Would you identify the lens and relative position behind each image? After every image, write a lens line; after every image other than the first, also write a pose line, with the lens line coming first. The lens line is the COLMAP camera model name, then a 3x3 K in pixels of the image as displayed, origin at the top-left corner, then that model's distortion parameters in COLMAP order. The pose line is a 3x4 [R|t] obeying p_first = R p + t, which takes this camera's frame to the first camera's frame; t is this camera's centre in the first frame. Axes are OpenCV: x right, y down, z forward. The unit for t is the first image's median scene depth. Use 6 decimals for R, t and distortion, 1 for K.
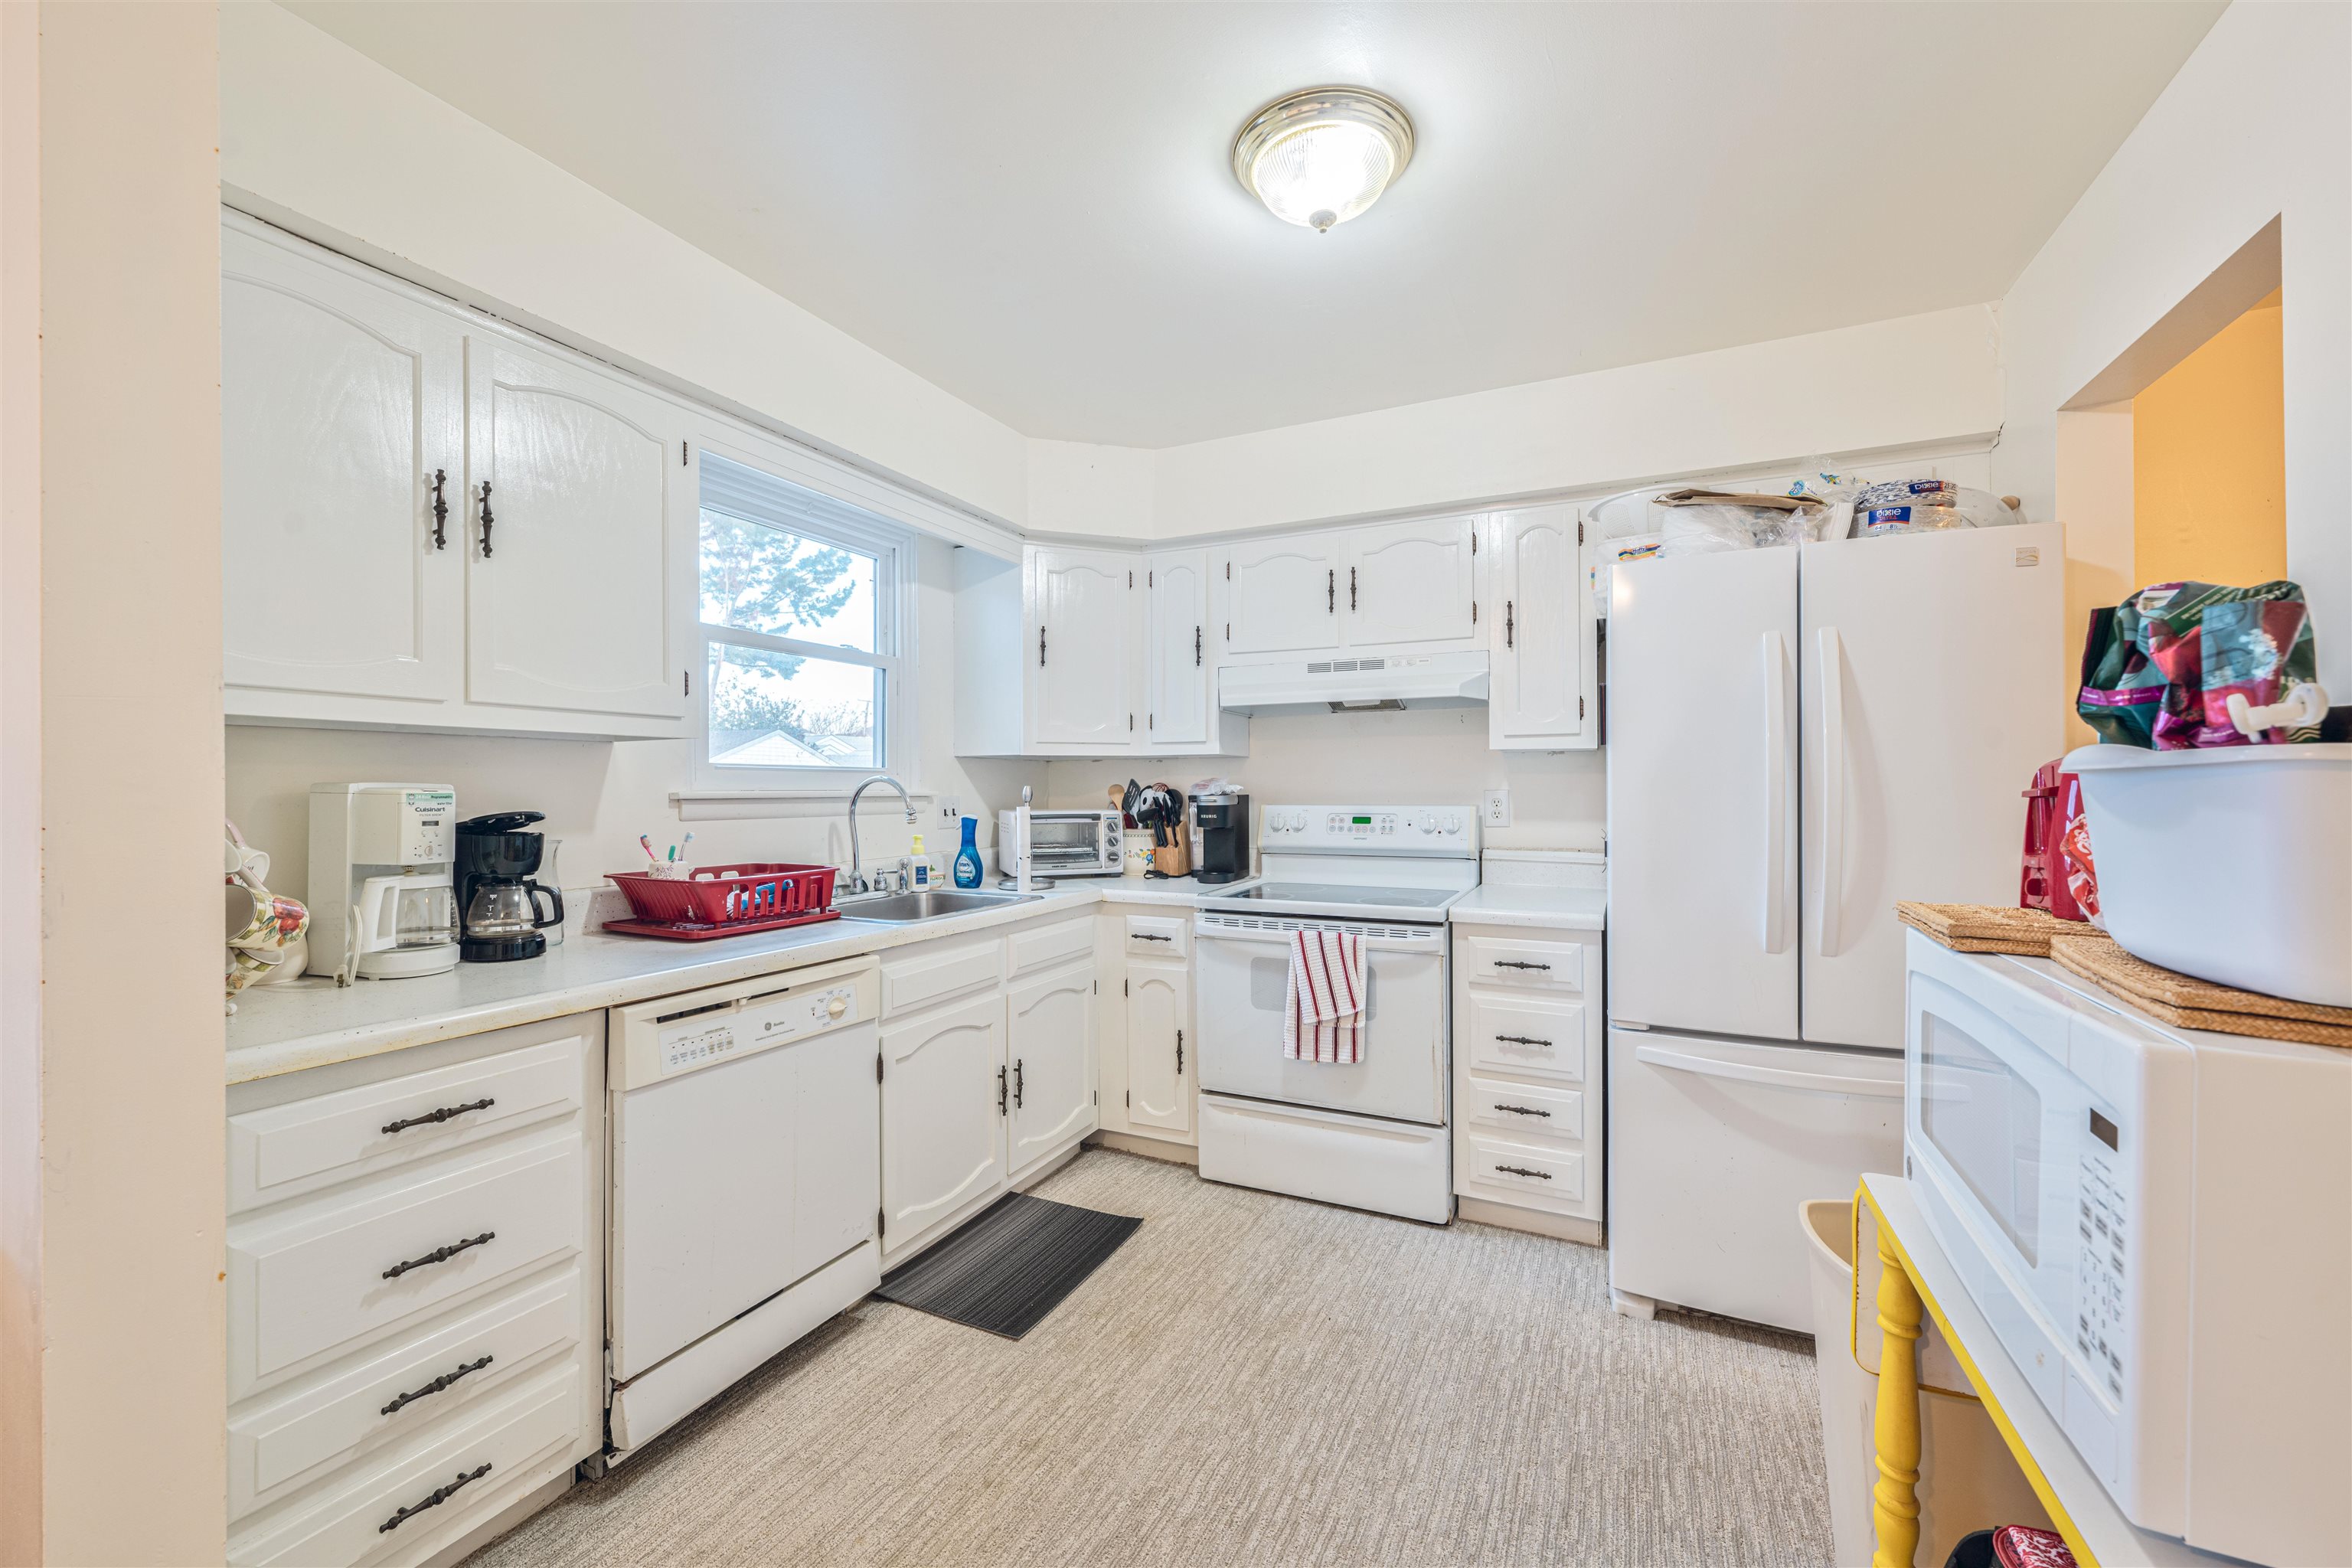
lens RADIAL K [[927.7, 0, 1189.4], [0, 927.7, 784.2], [0, 0, 1]] dist [-0.001735, -0.000139]
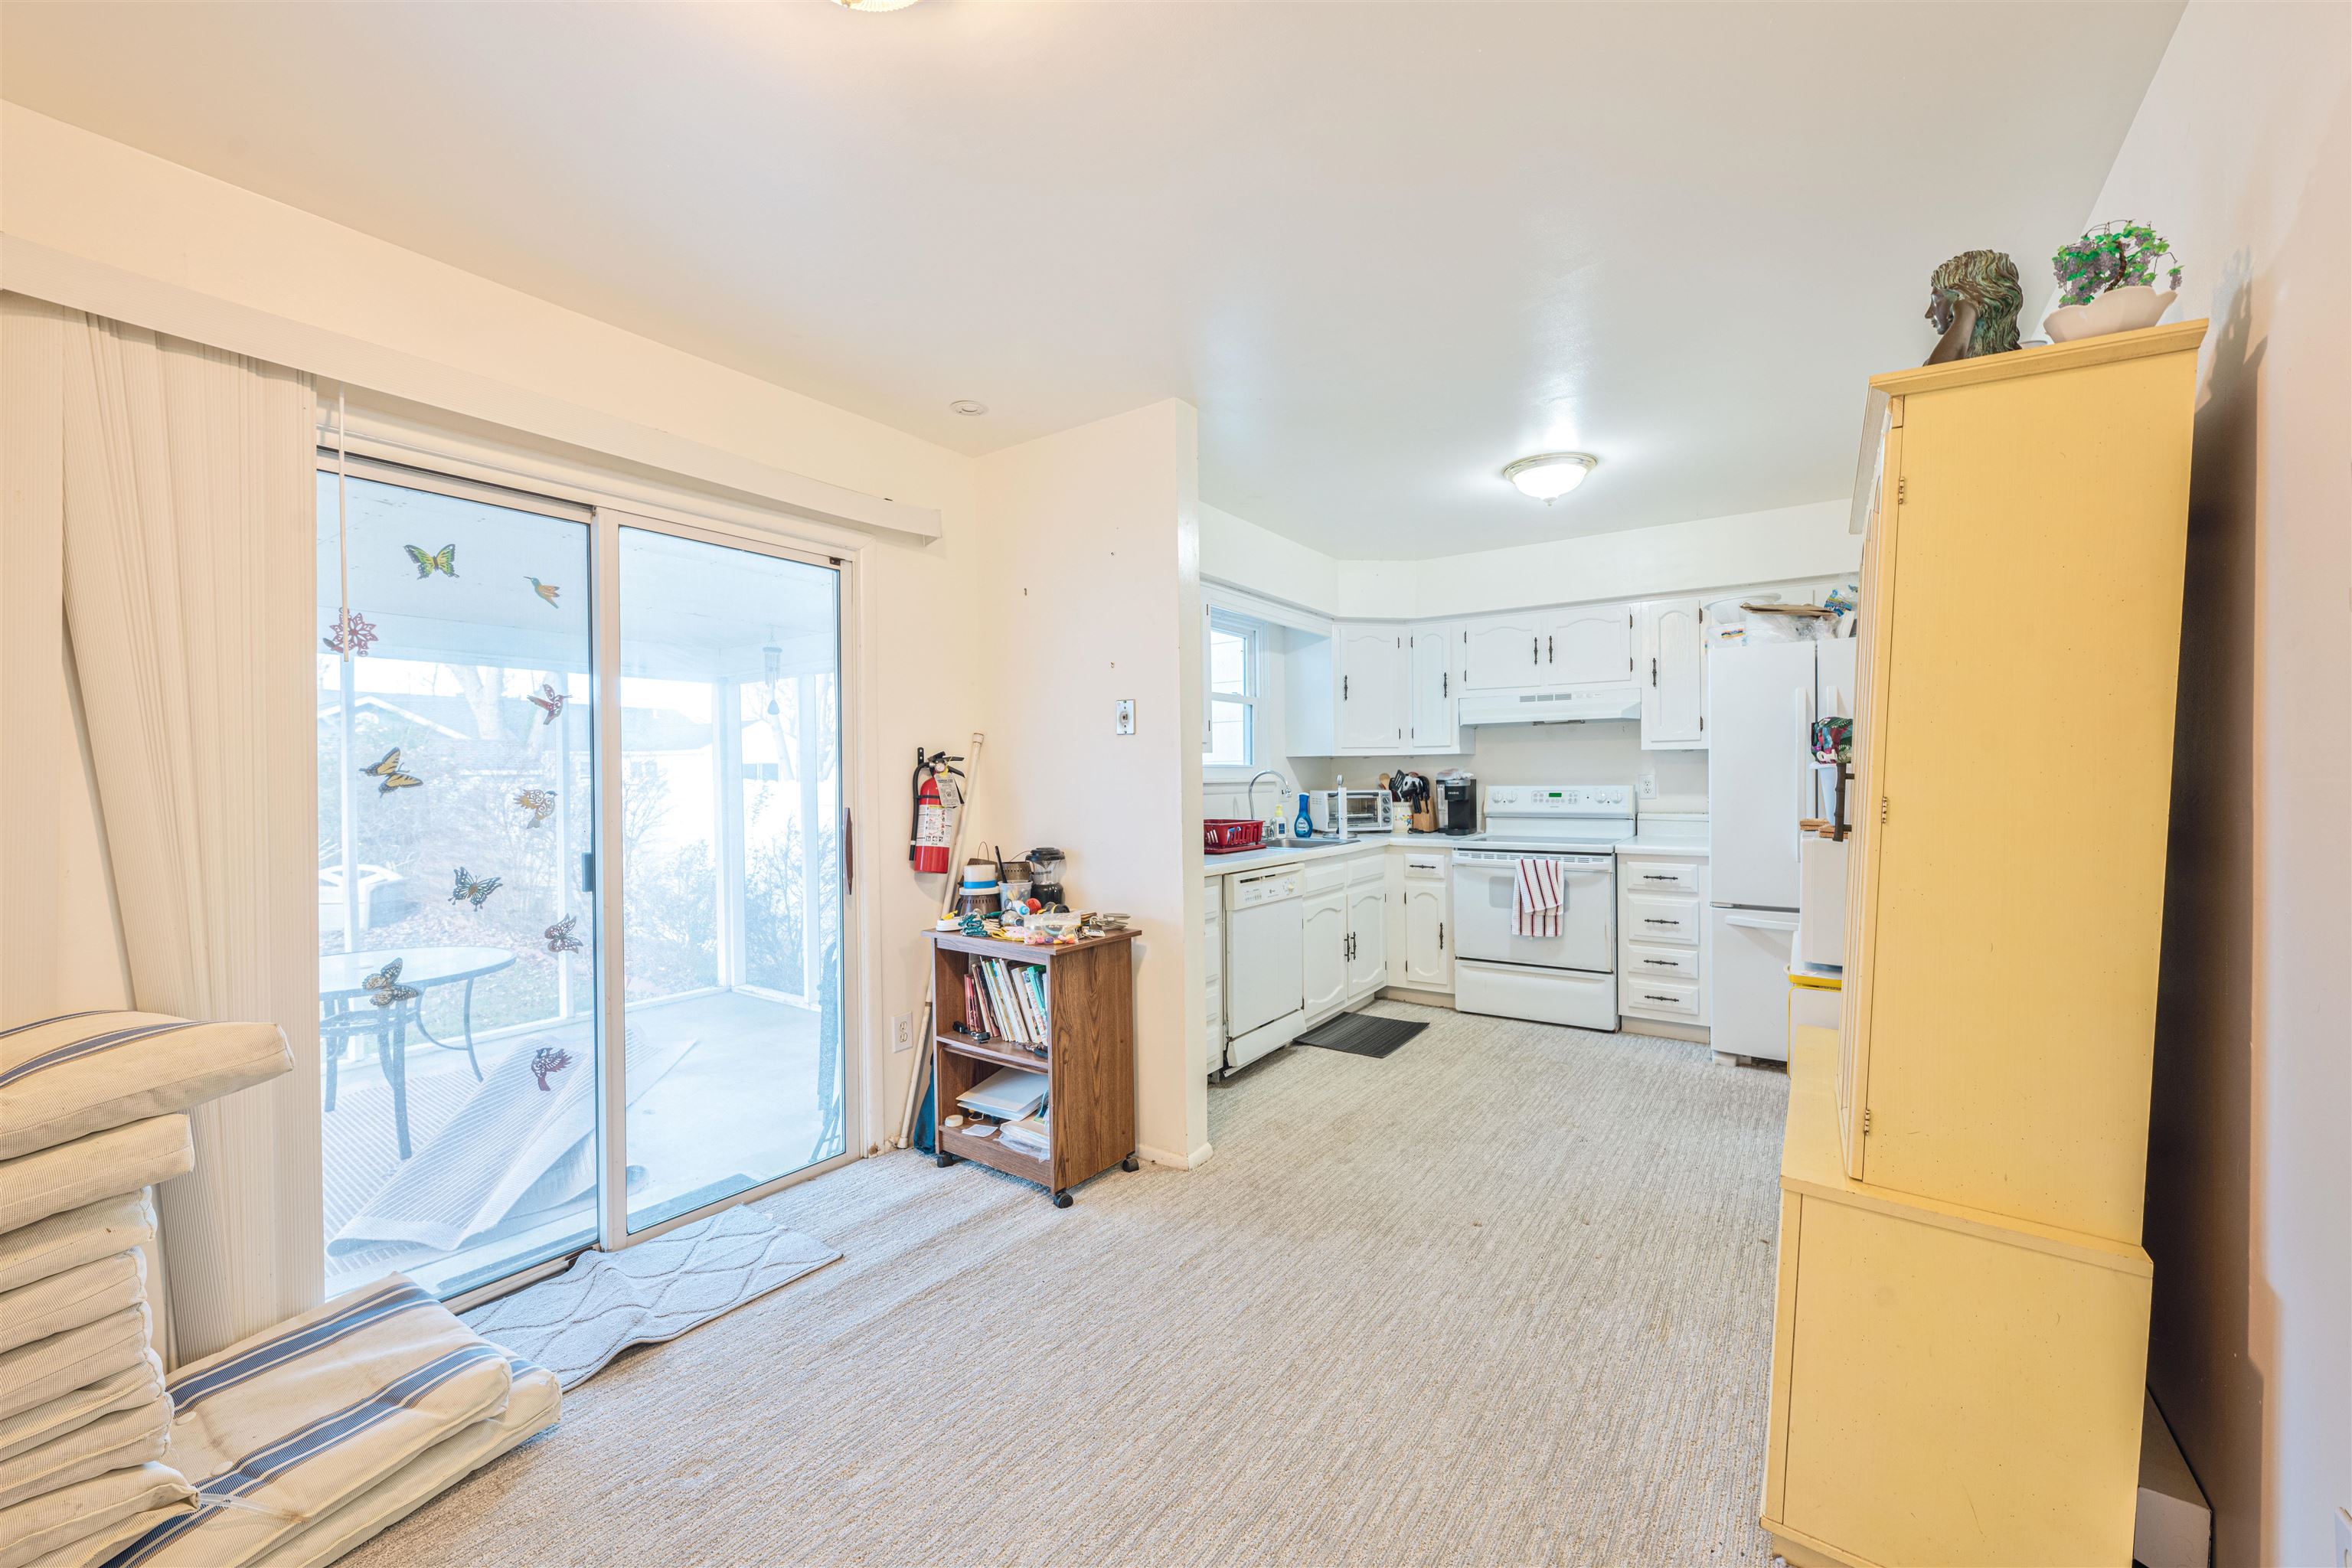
lens RADIAL K [[927.7, 0, 1180.3], [0, 927.7, 786.2], [0, 0, 1]] dist [-0.001735, -0.000139]
pose [[0.986722, -0.007339, -0.162254, -0.209962], [0.010045, 0.999824, 0.015866, -0.007960], [0.162109, -0.017286, 0.986621, -0.734597]]
